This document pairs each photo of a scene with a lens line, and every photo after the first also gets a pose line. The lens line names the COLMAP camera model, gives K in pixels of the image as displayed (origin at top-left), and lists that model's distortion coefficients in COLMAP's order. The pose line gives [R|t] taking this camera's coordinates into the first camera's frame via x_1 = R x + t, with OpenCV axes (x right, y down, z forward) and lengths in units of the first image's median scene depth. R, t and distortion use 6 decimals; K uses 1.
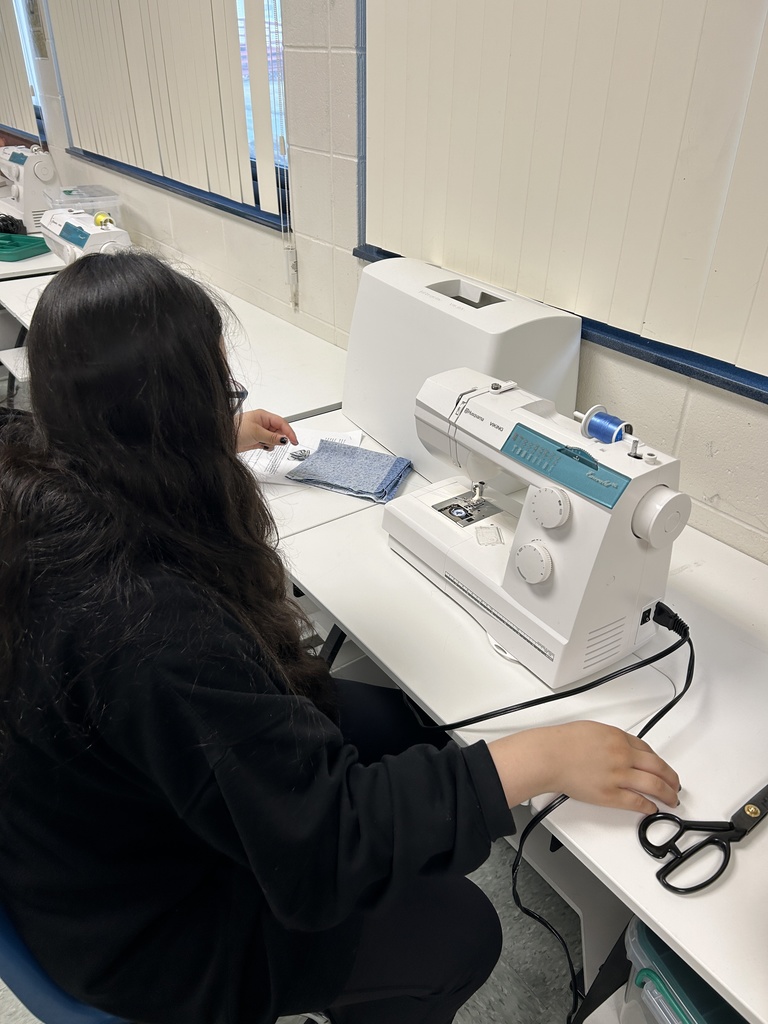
lens RADIAL K [[768.2, 0, 383.5], [0, 768.2, 512.2], [0, 0, 1]] dist [0.043363, -0.046805]
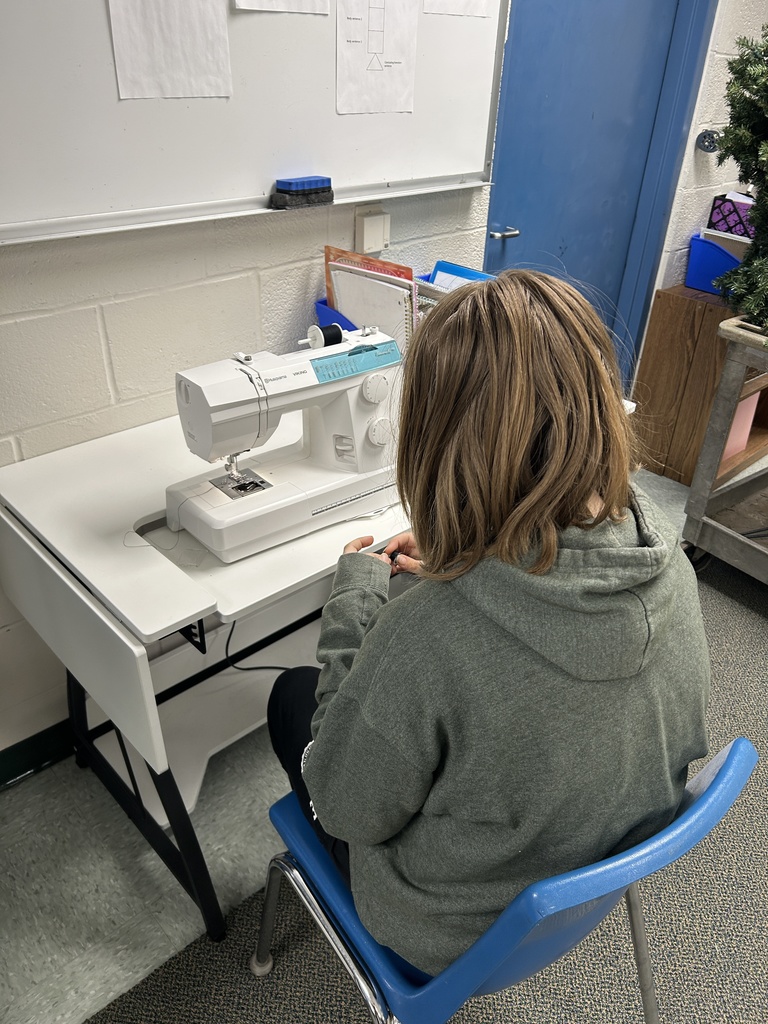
lens RADIAL K [[768.2, 0, 383.5], [0, 768.2, 514.1], [0, 0, 1]] dist [0.043363, -0.046805]
pose [[-0.112877, -0.493582, 0.862343, -1.008455], [0.491744, 0.726399, 0.480138, -0.459421], [-0.863393, 0.478248, 0.160722, 0.777705]]
